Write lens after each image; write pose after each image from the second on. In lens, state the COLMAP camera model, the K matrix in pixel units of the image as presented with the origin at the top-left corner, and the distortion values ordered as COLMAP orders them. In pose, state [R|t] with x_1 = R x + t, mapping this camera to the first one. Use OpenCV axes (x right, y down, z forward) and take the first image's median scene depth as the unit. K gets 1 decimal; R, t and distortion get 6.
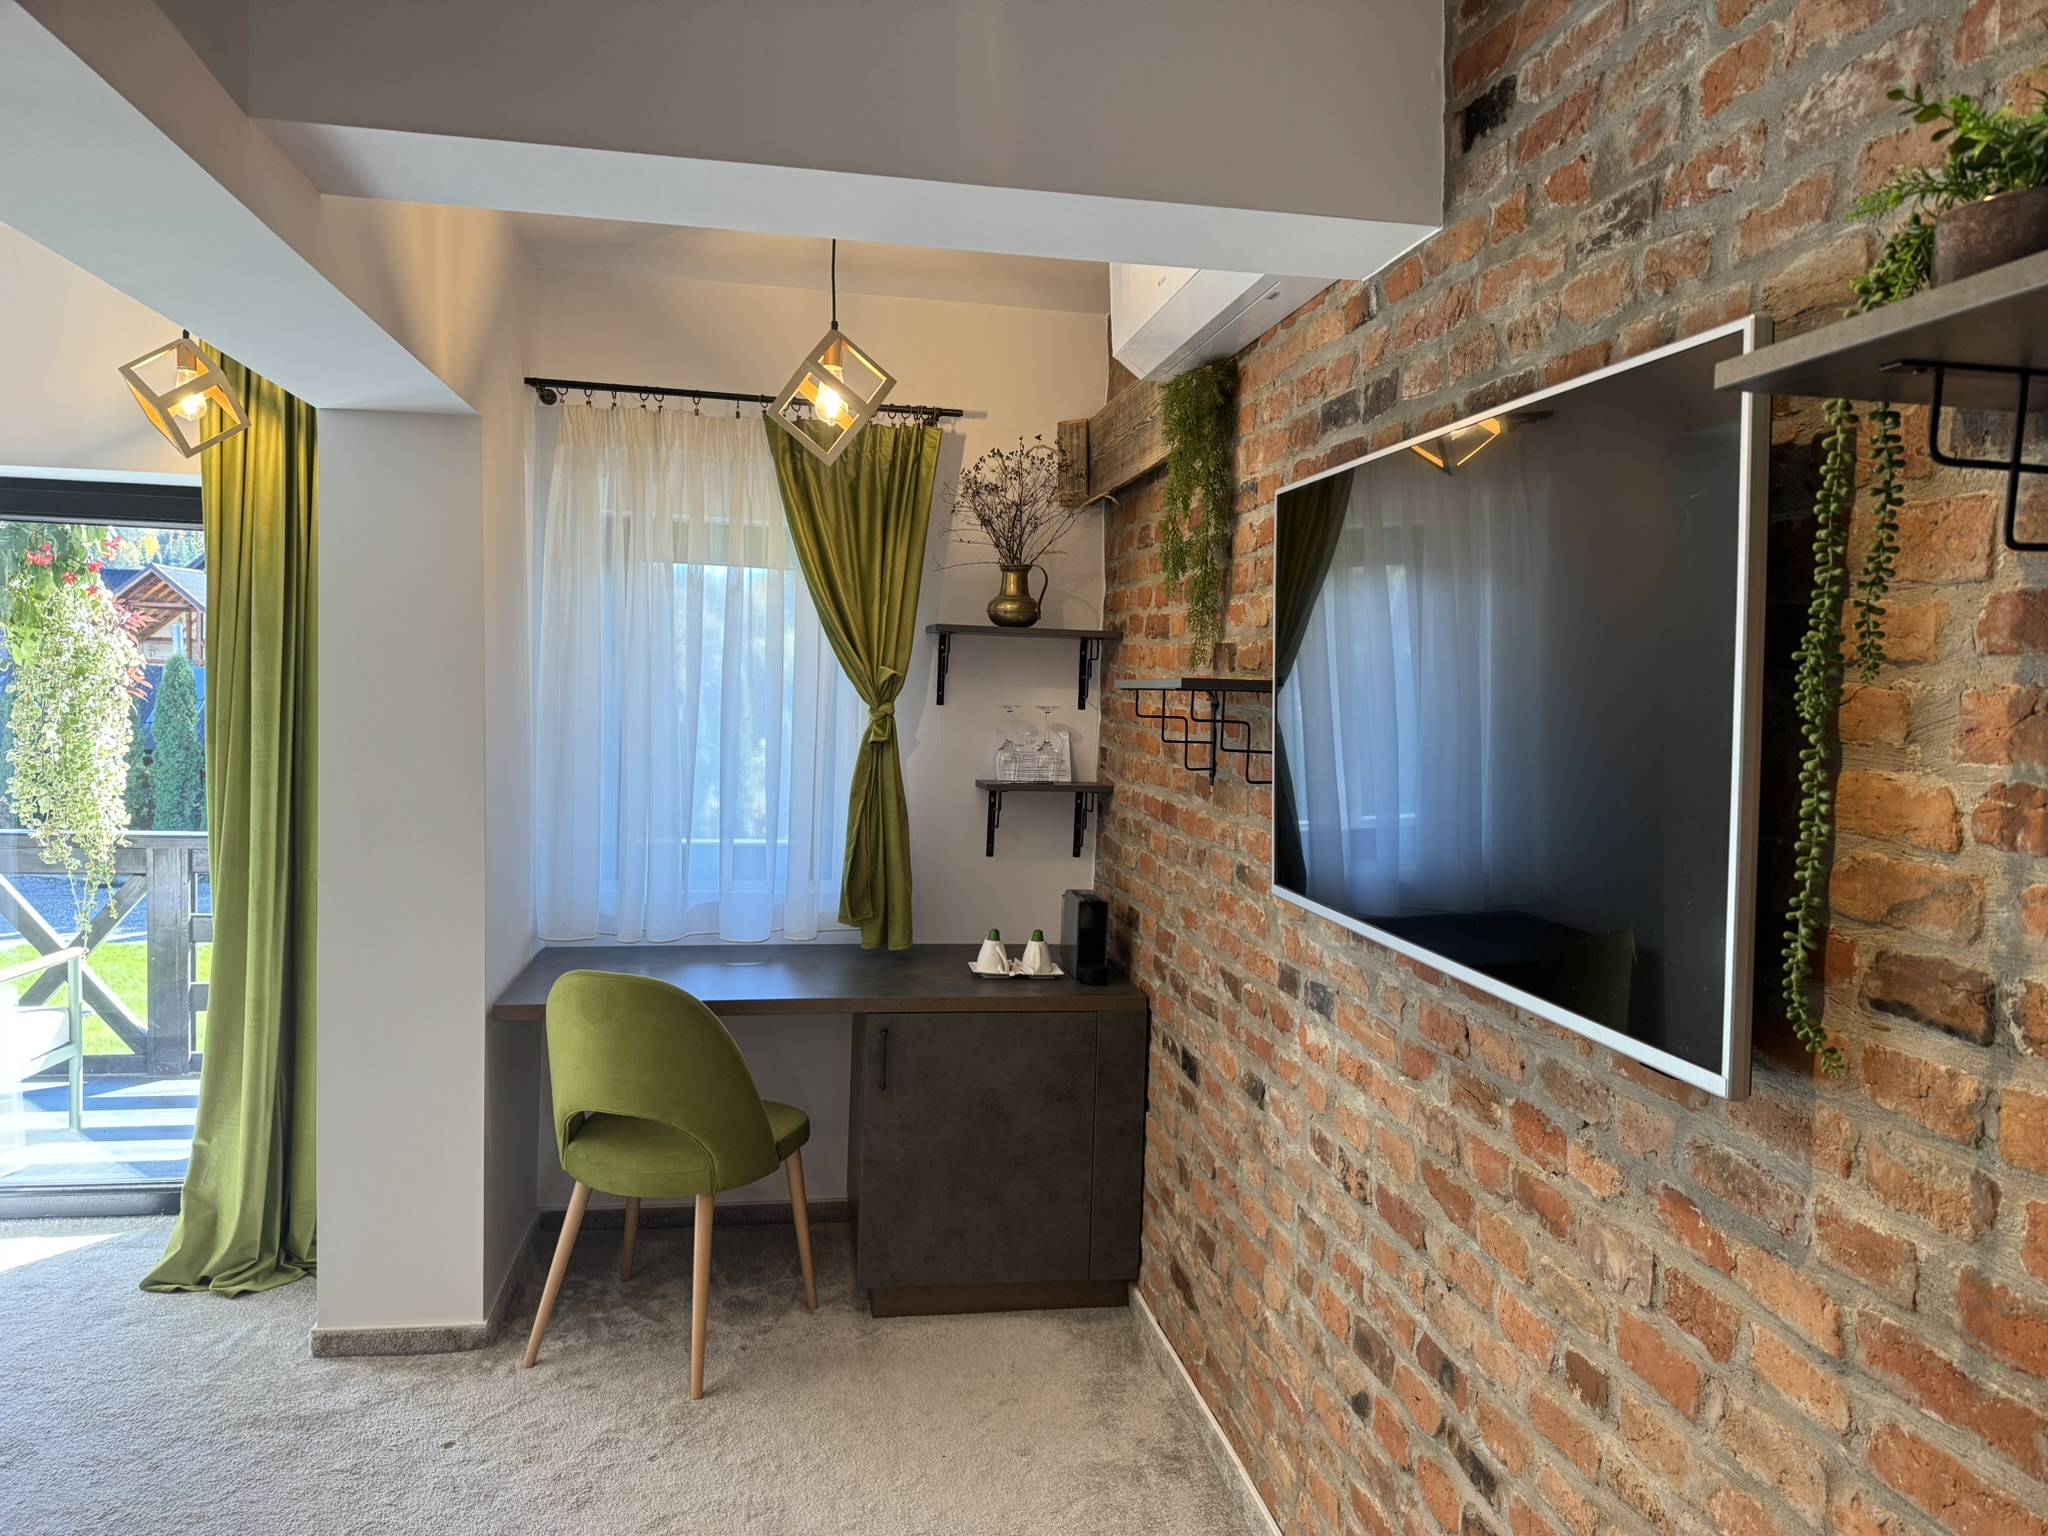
lens RADIAL K [[1433.6, 0, 1031.3], [0, 1433.6, 768.9], [0, 0, 1]] dist [0.062077, -0.067577]
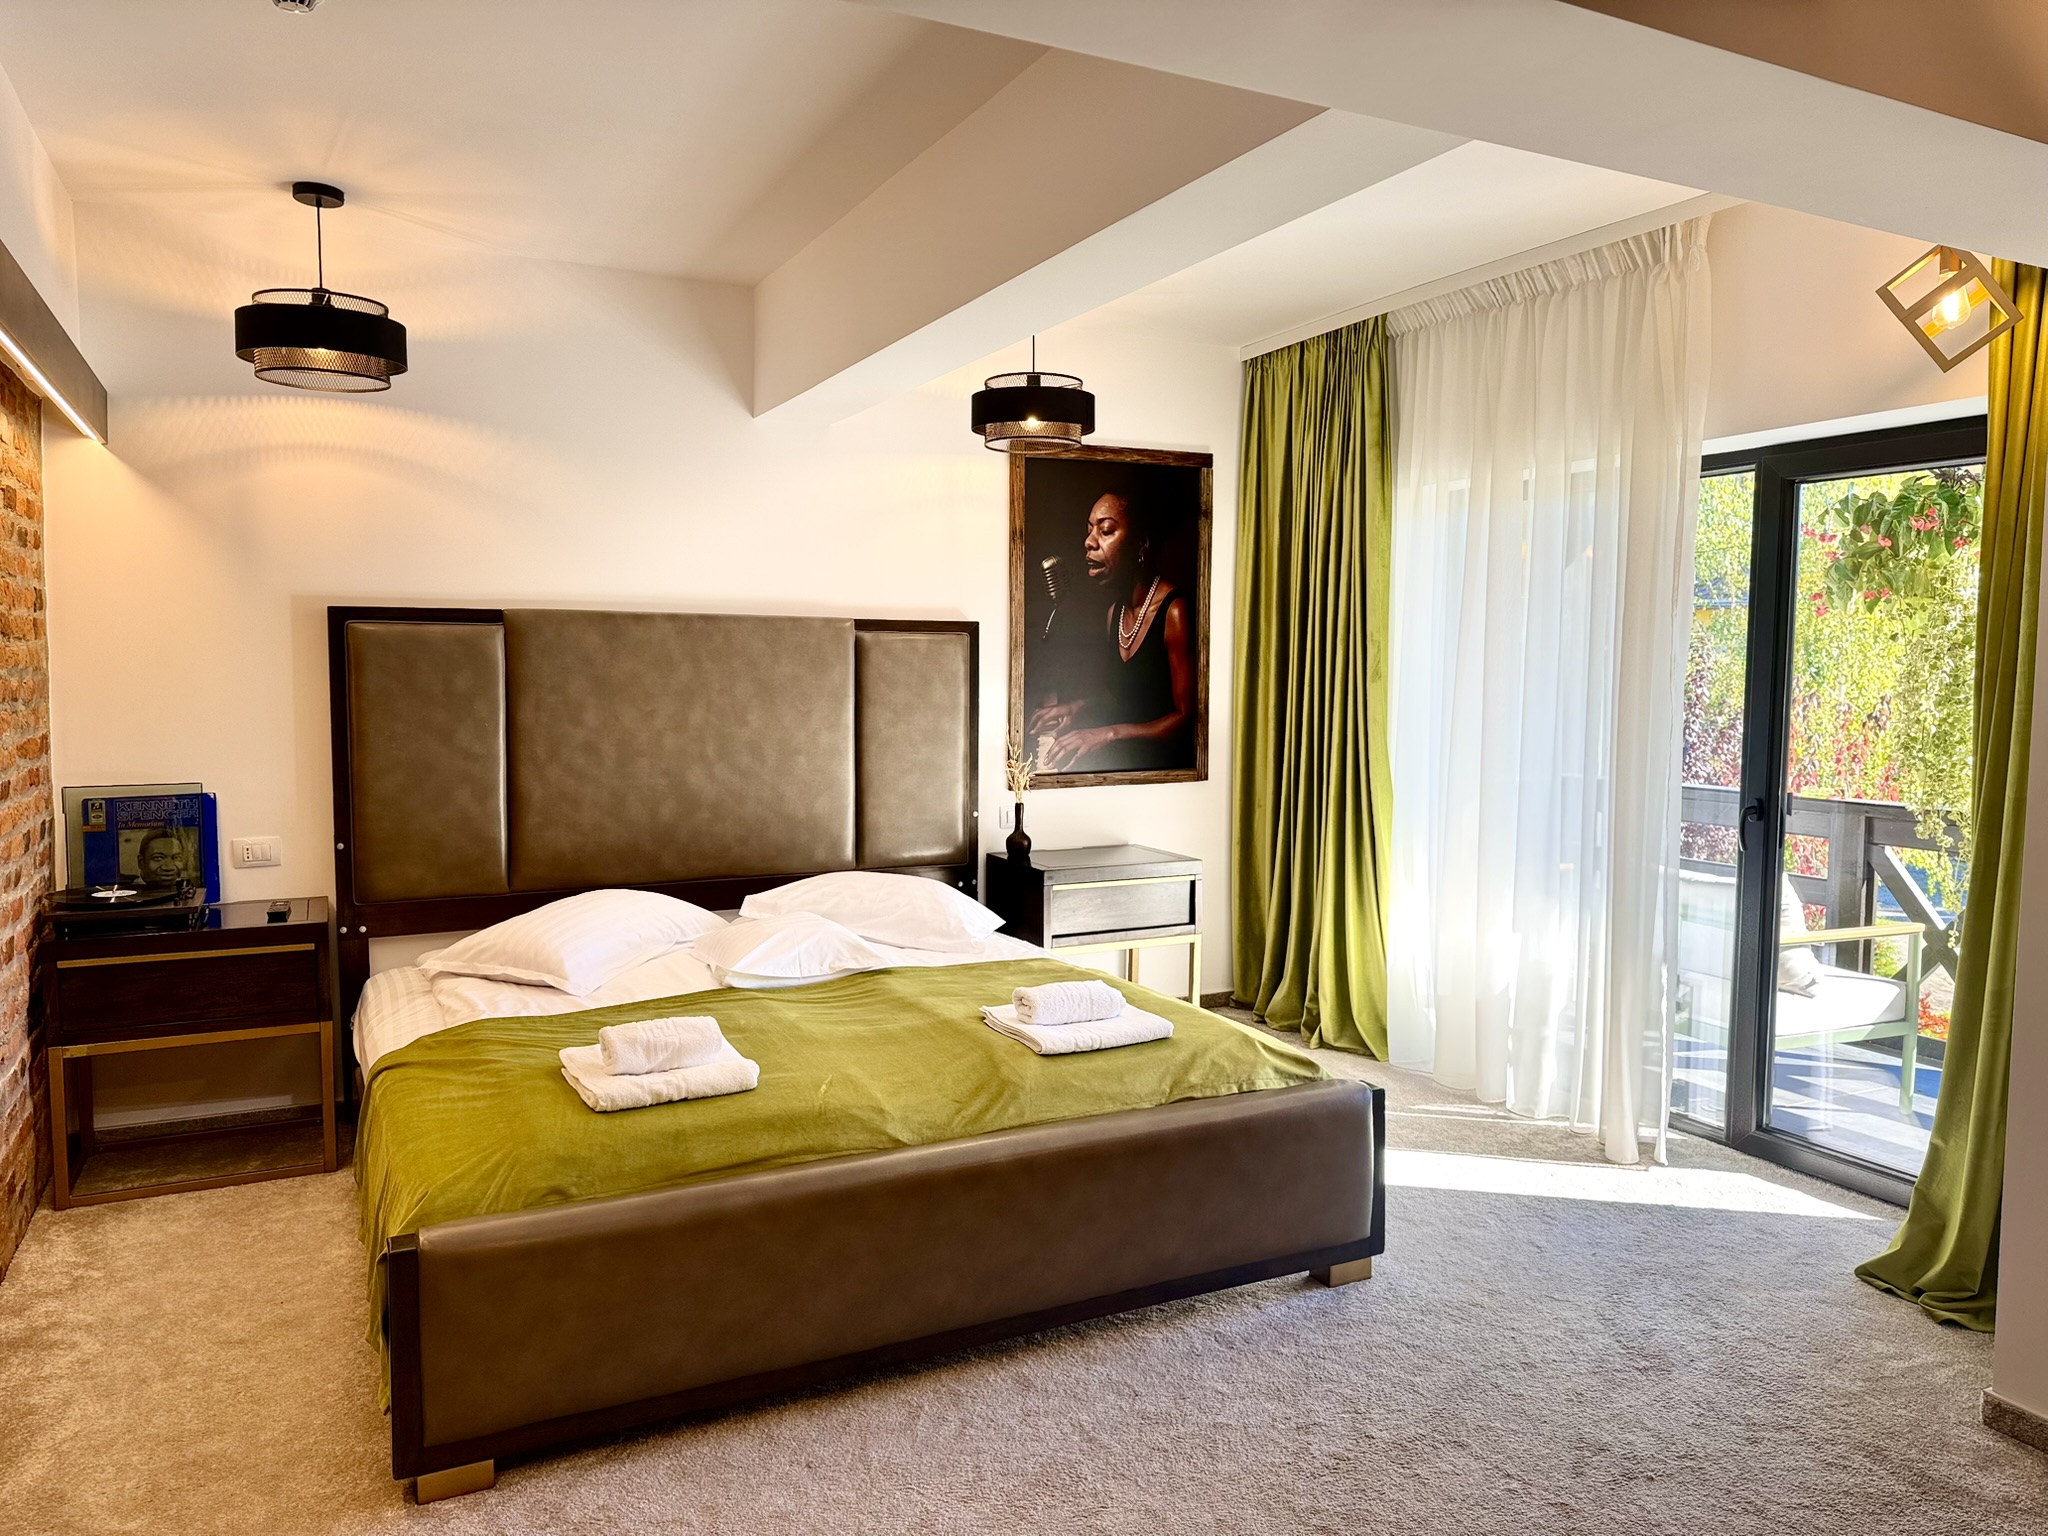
lens RADIAL K [[1433.6, 0, 1025.5], [0, 1433.6, 774.0], [0, 0, 1]] dist [0.062077, -0.067577]
pose [[0.299728, 0.043654, -0.953025, 0.111123], [-0.047790, 0.998385, 0.030702, 0.031425], [0.952827, 0.036343, 0.301330, 0.196076]]
